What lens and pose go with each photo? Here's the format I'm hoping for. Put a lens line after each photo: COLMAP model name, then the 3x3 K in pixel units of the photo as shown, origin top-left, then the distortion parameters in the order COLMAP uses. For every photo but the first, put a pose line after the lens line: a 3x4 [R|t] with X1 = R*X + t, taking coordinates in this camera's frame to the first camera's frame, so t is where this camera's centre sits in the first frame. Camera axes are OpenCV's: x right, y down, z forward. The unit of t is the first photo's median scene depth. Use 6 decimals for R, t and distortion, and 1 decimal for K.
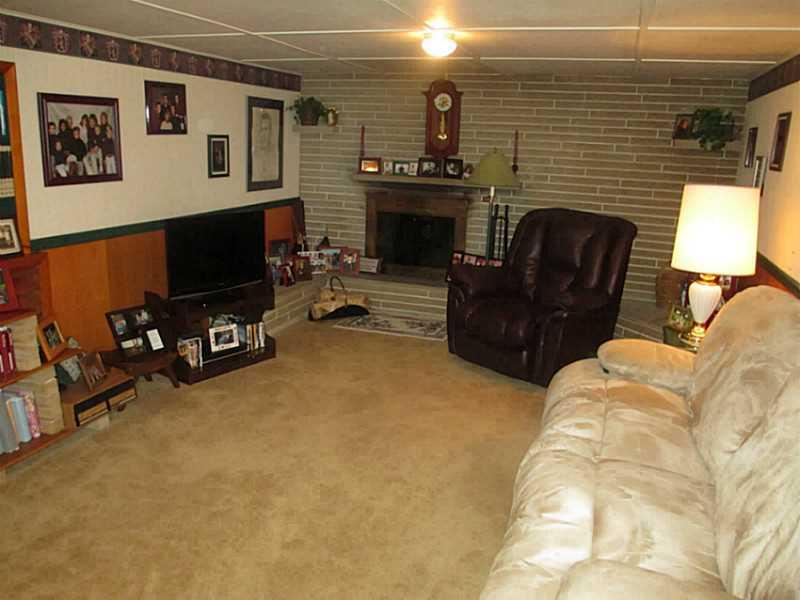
lens RADIAL K [[674.9, 0, 398.0], [0, 674.9, 304.0], [0, 0, 1]] dist [-0.051260, 0.037692]
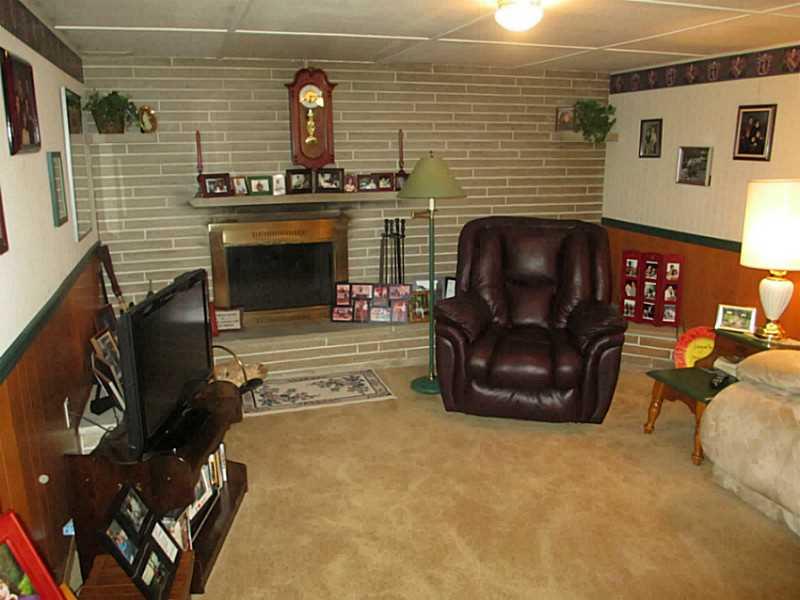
lens RADIAL K [[674.9, 0, 400.1], [0, 674.9, 299.3], [0, 0, 1]] dist [-0.051260, 0.037692]
pose [[0.803873, -0.174502, 0.568628, -0.329555], [0.176897, 0.982879, 0.051549, -0.090705], [-0.567888, 0.059150, 0.820978, 0.313257]]
